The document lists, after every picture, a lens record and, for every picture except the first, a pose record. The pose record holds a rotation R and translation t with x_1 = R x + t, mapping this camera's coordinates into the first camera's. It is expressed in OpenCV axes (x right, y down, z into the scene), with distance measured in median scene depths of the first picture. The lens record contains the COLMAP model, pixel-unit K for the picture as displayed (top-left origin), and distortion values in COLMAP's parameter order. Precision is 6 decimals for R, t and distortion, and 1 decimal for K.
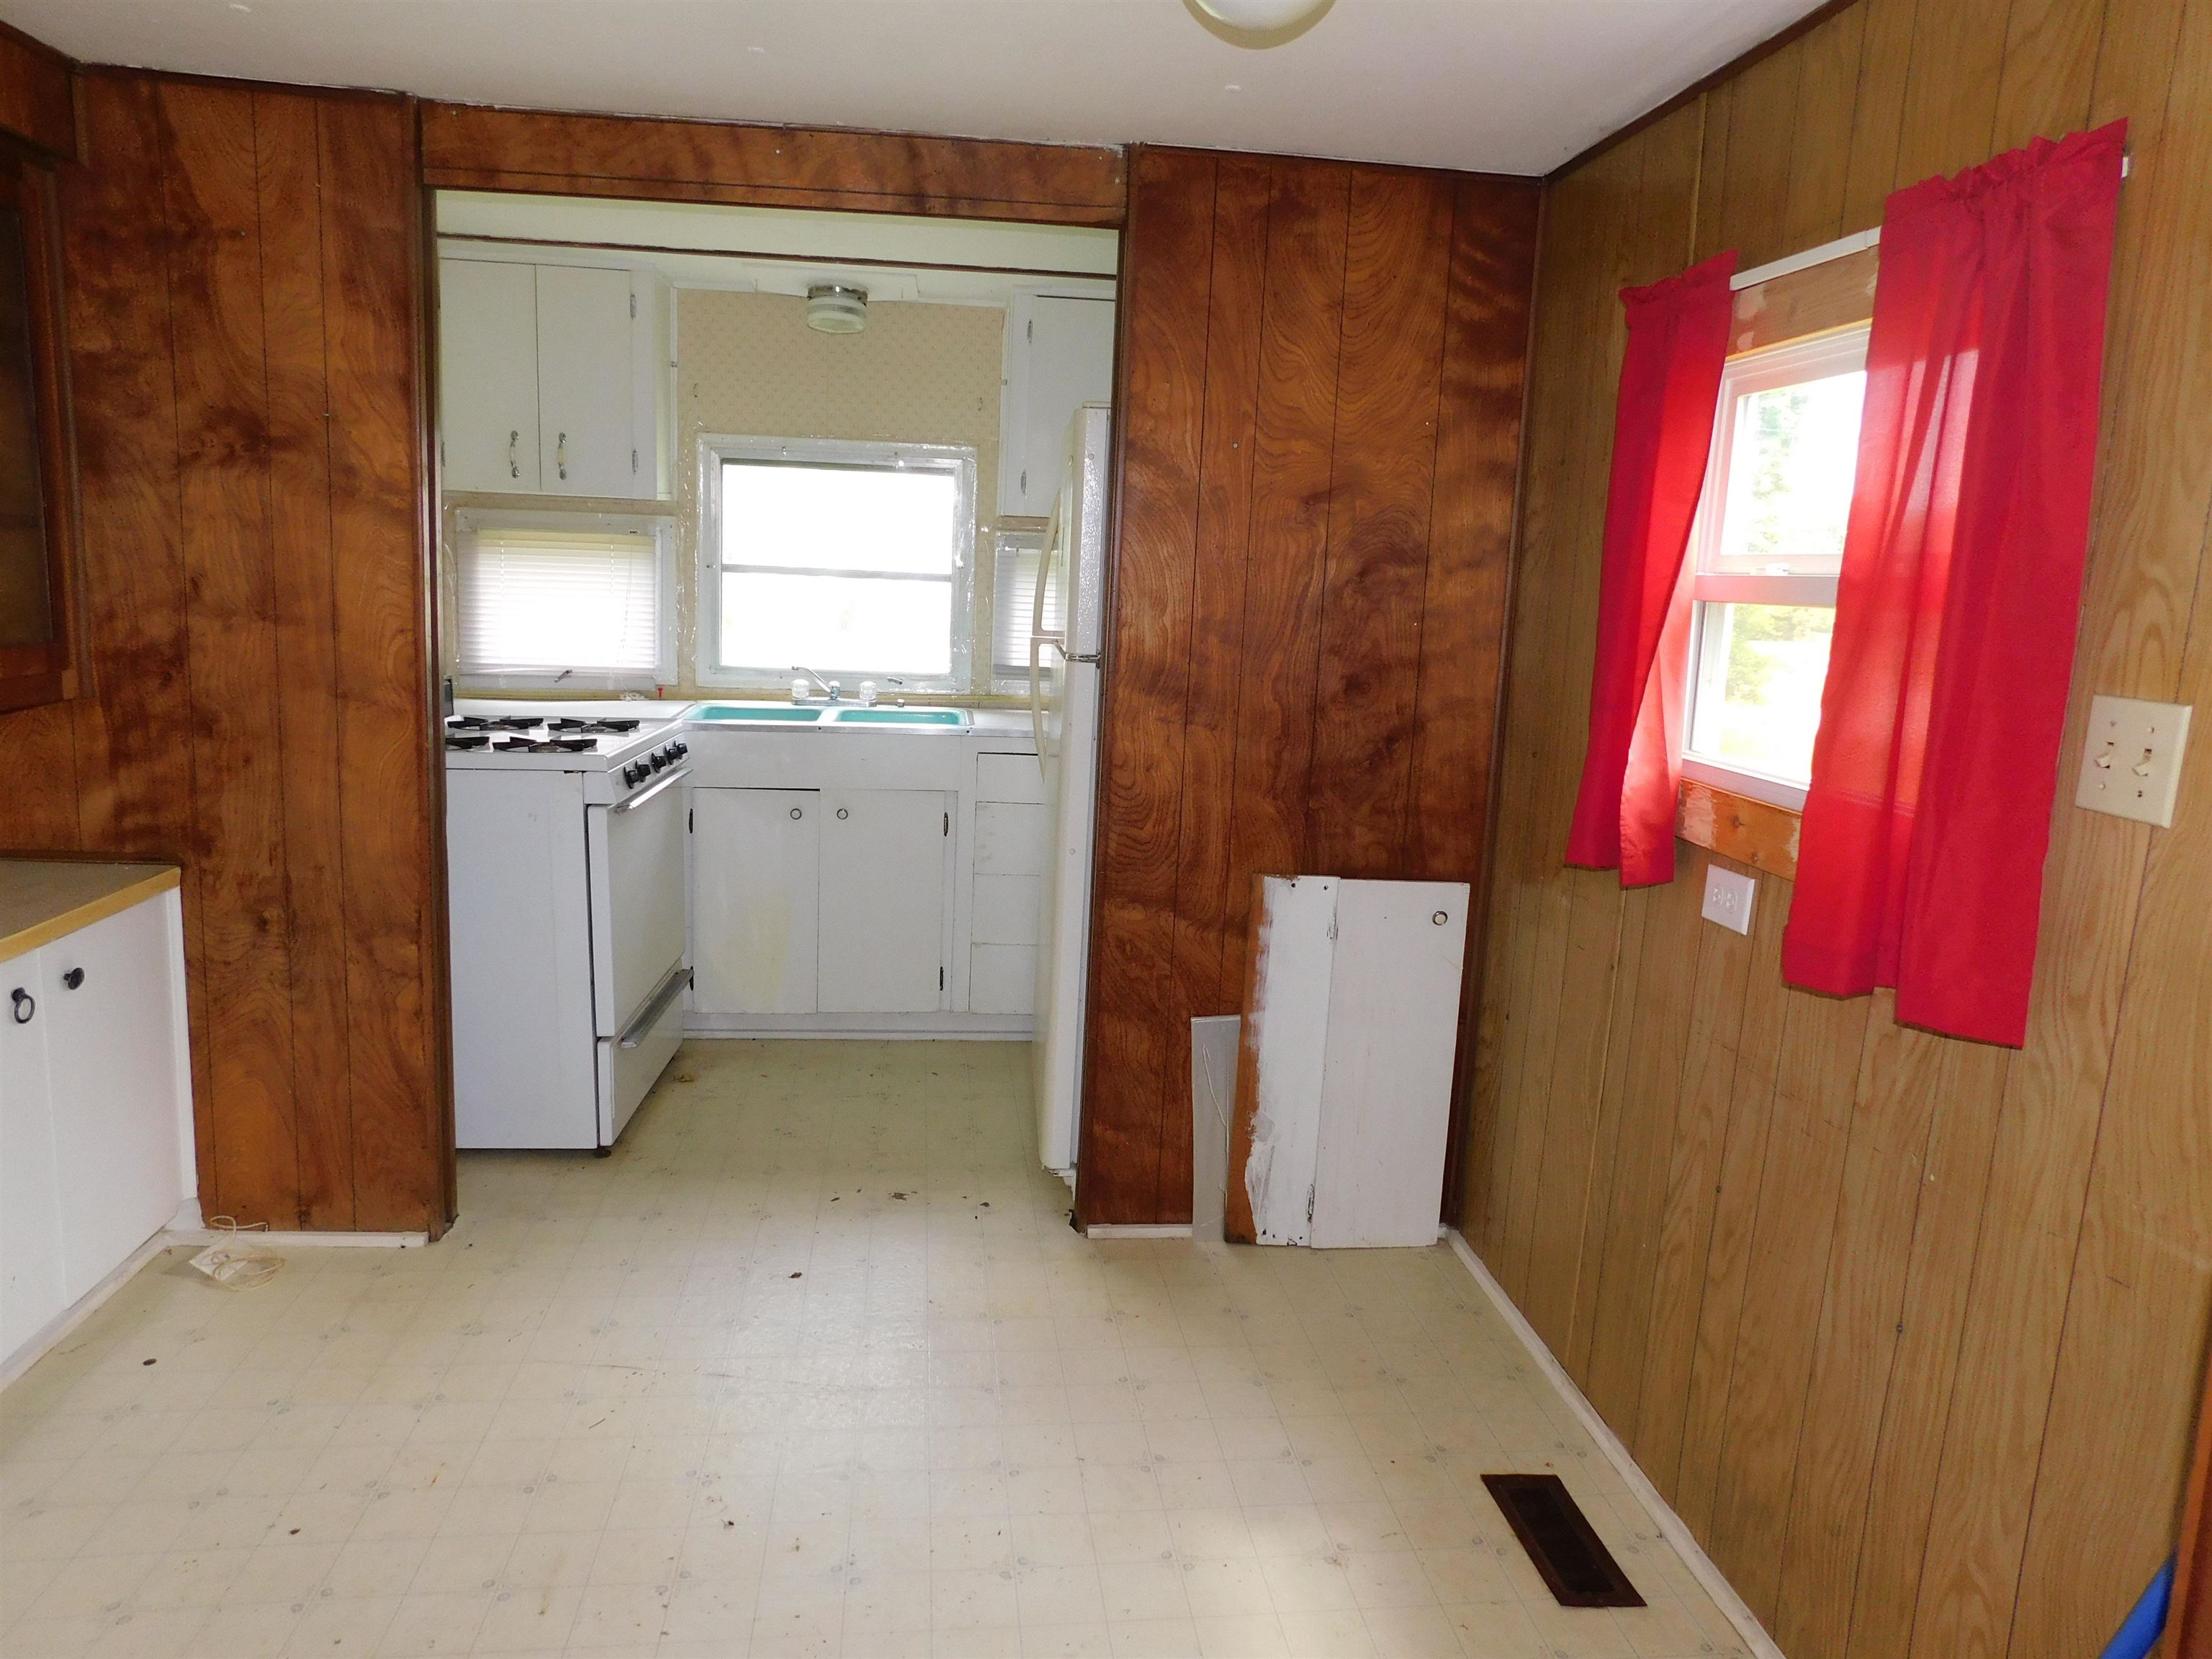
lens RADIAL K [[1491.0, 0, 1112.7], [0, 1491.0, 823.3], [0, 0, 1]] dist [-0.060606, 0.061575]
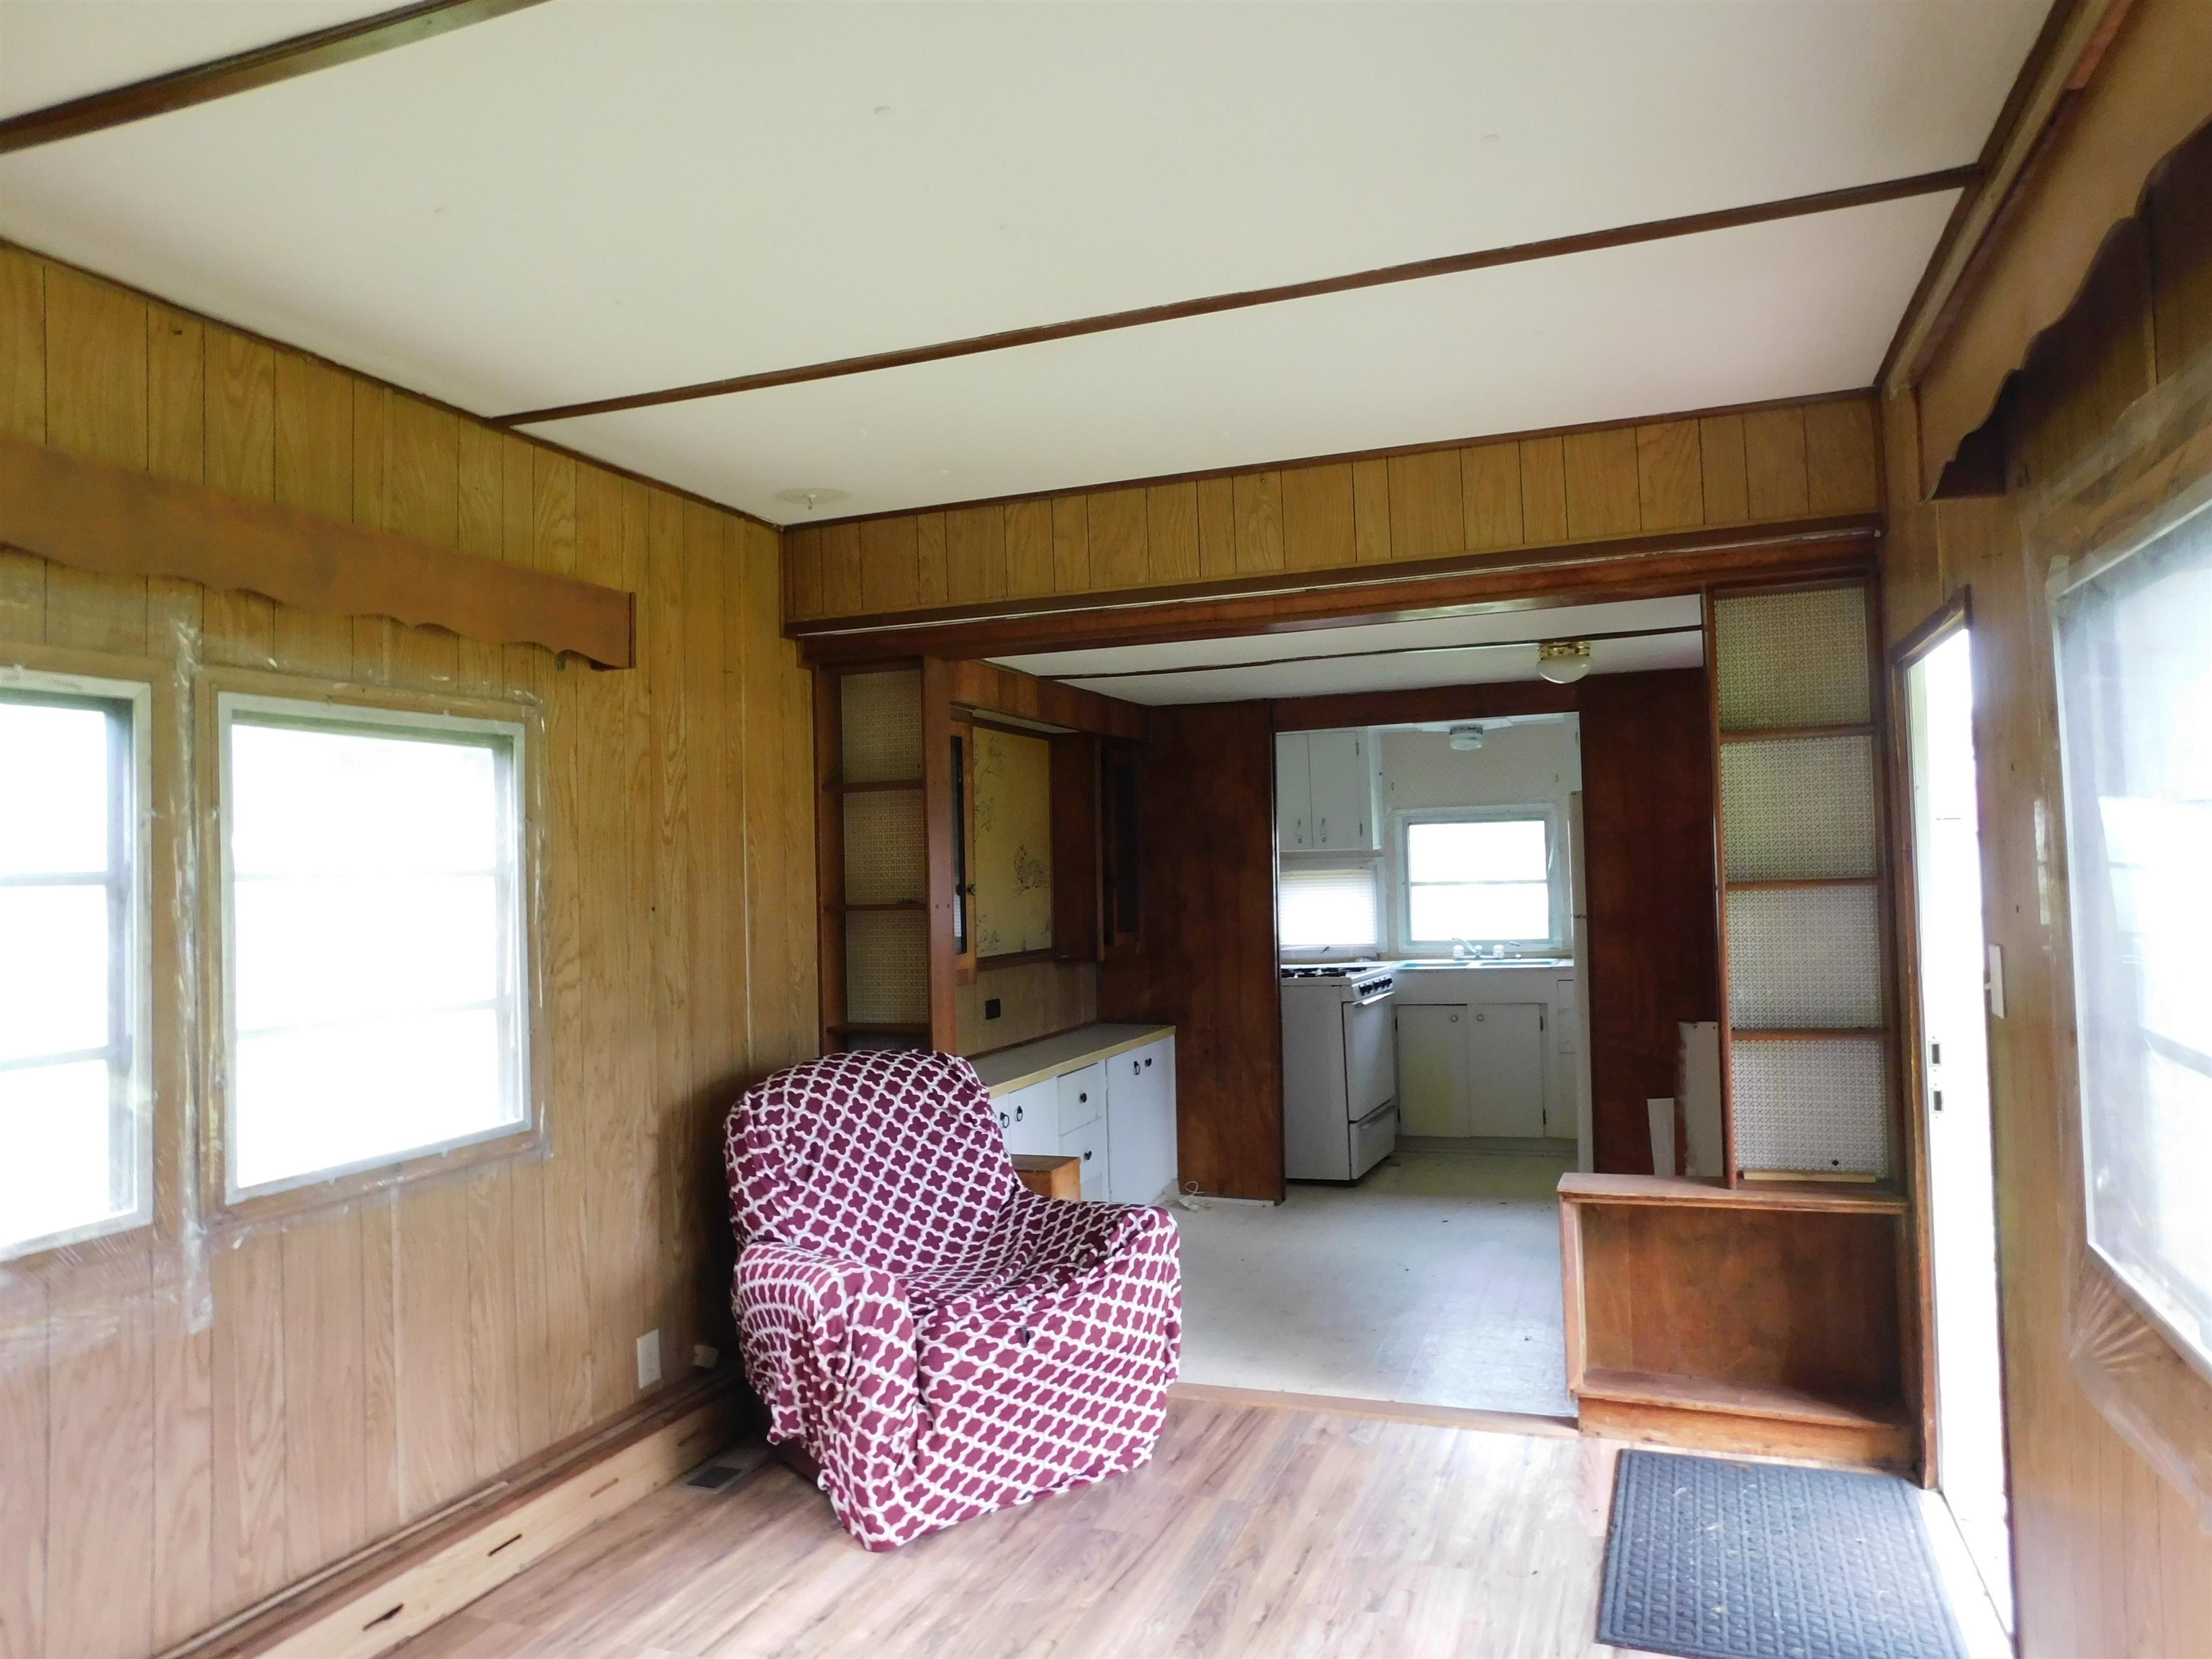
lens RADIAL K [[1491.0, 0, 1112.7], [0, 1491.0, 823.3], [0, 0, 1]] dist [-0.060606, 0.061575]
pose [[0.888362, -0.083918, -0.451409, 0.322911], [-0.012234, 0.978480, -0.205978, 0.179476], [0.458980, 0.188506, 0.868218, -1.014044]]
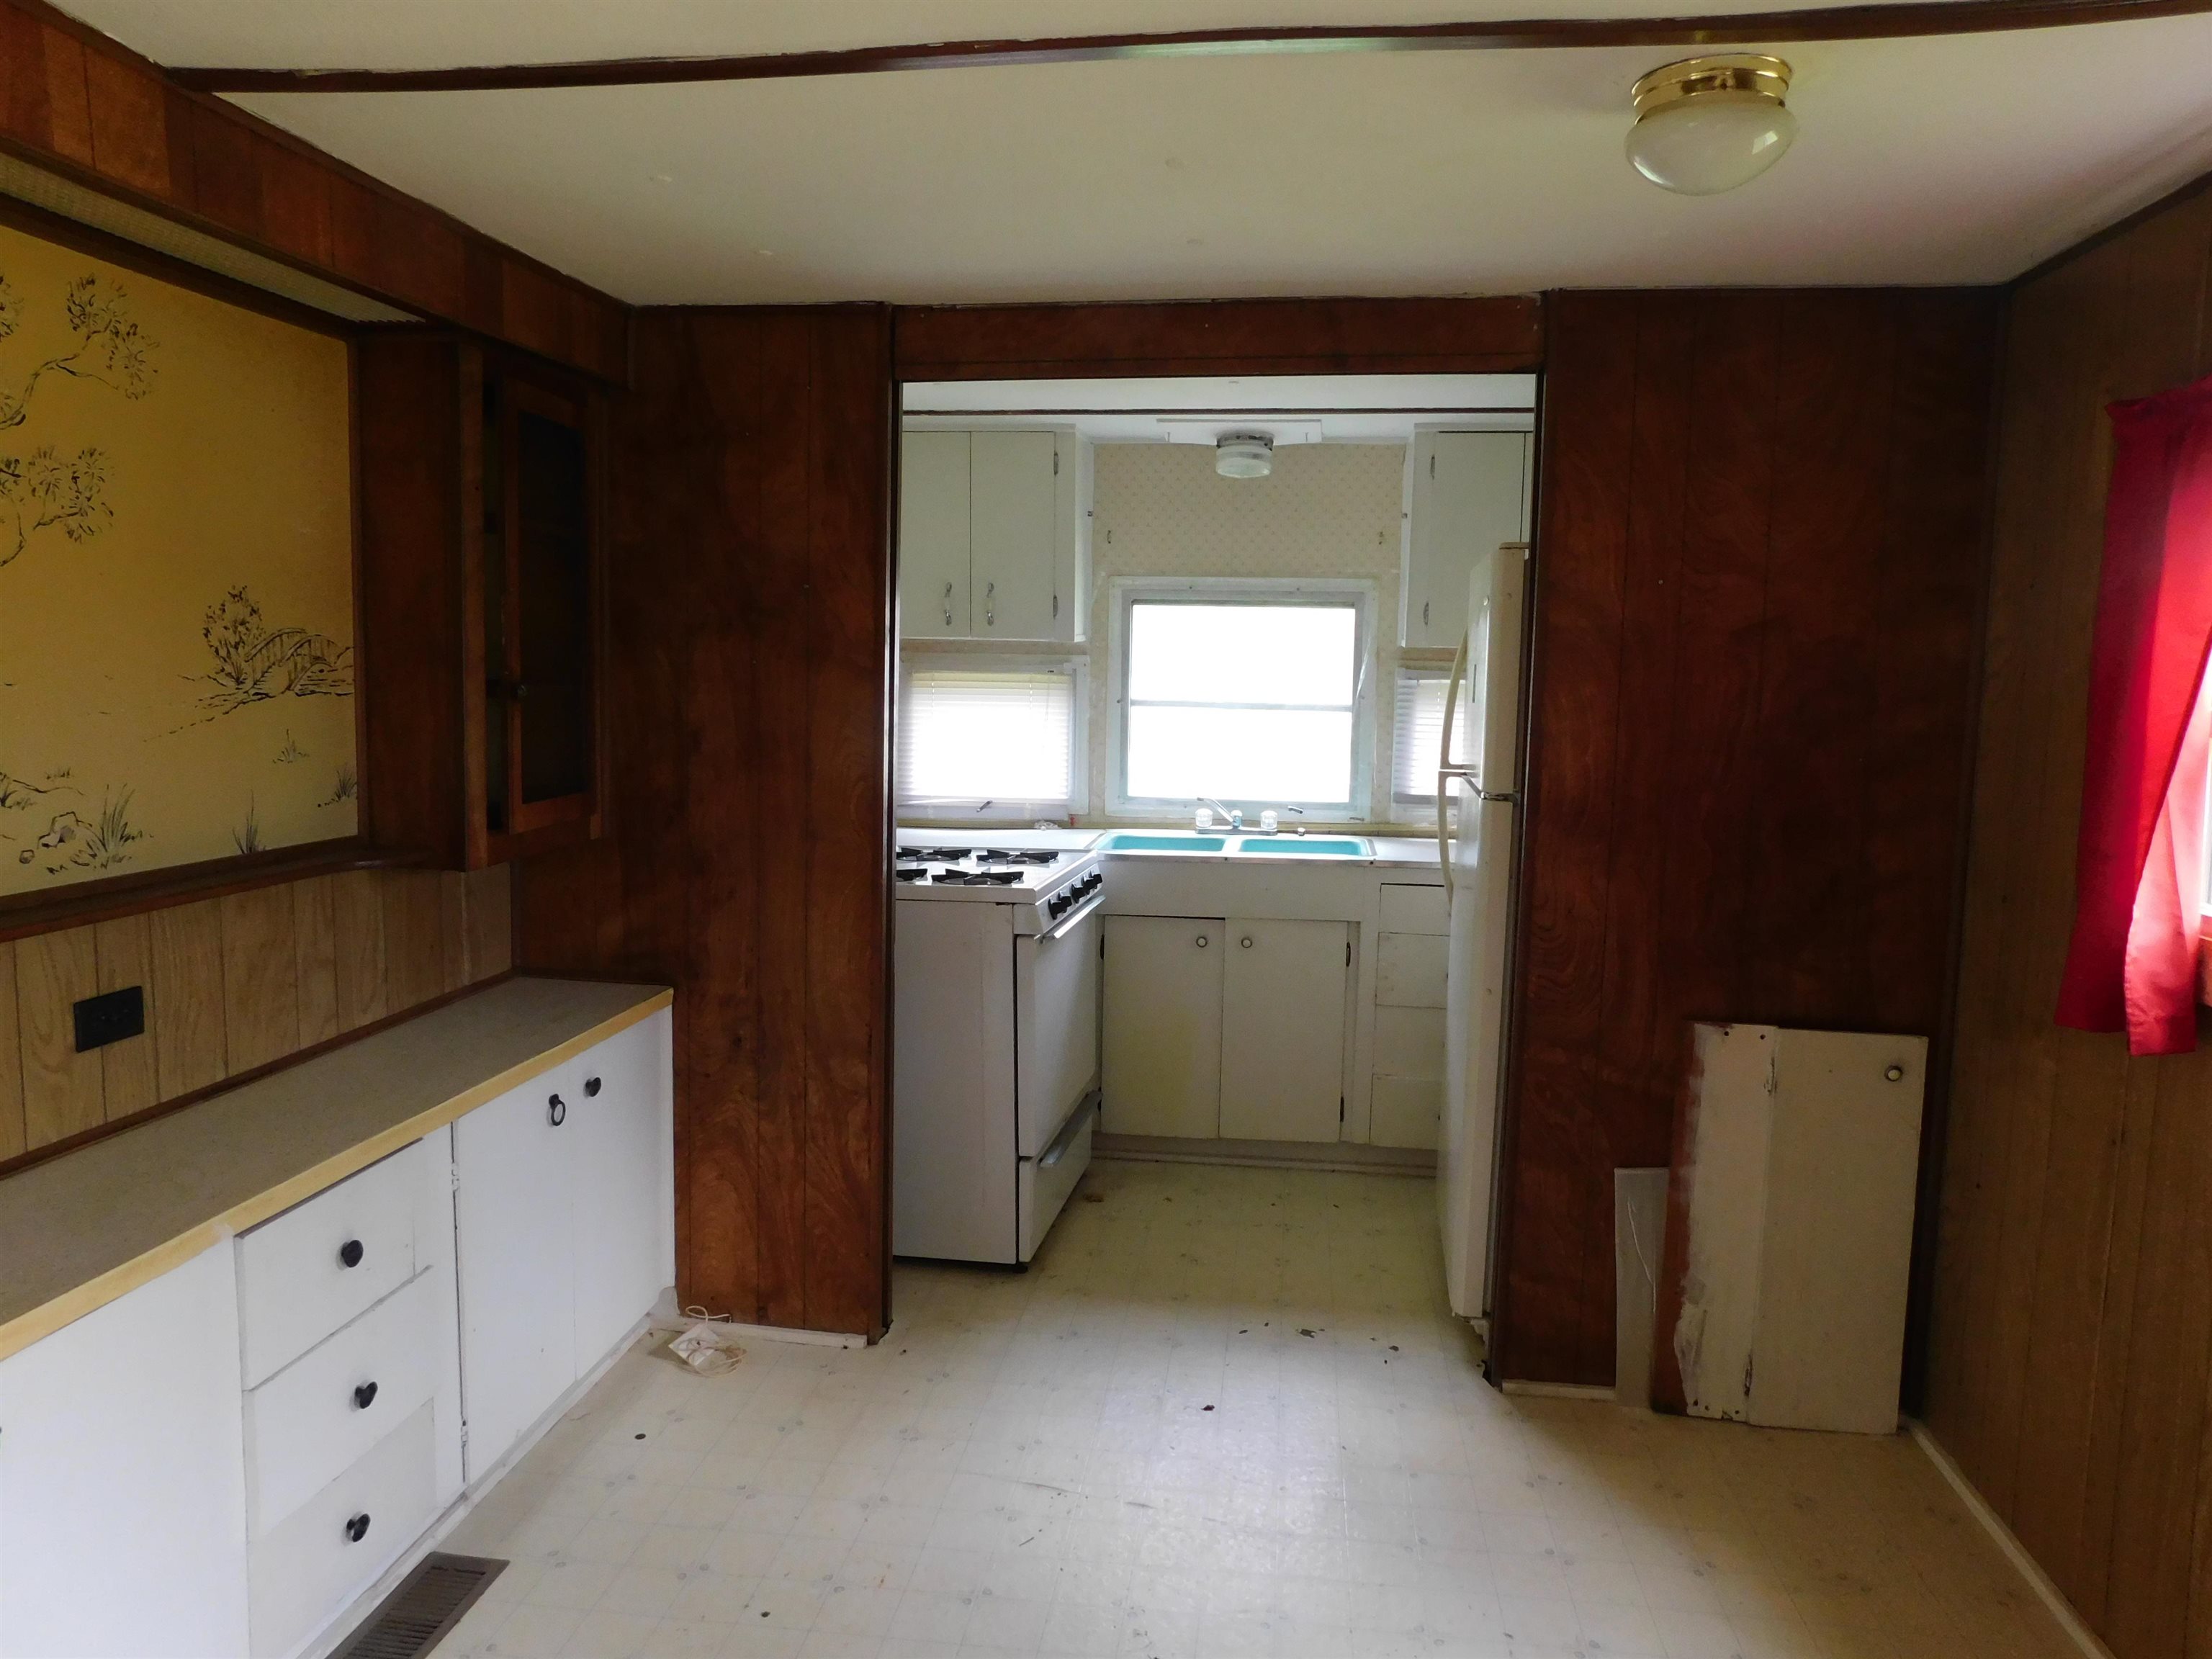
lens RADIAL K [[1491.0, 0, 1112.7], [0, 1491.0, 823.3], [0, 0, 1]] dist [-0.060606, 0.061575]
pose [[0.969782, -0.000559, -0.243972, -0.028827], [-0.017274, 0.997330, -0.070948, -0.018569], [0.243360, 0.073018, 0.967184, -0.020398]]
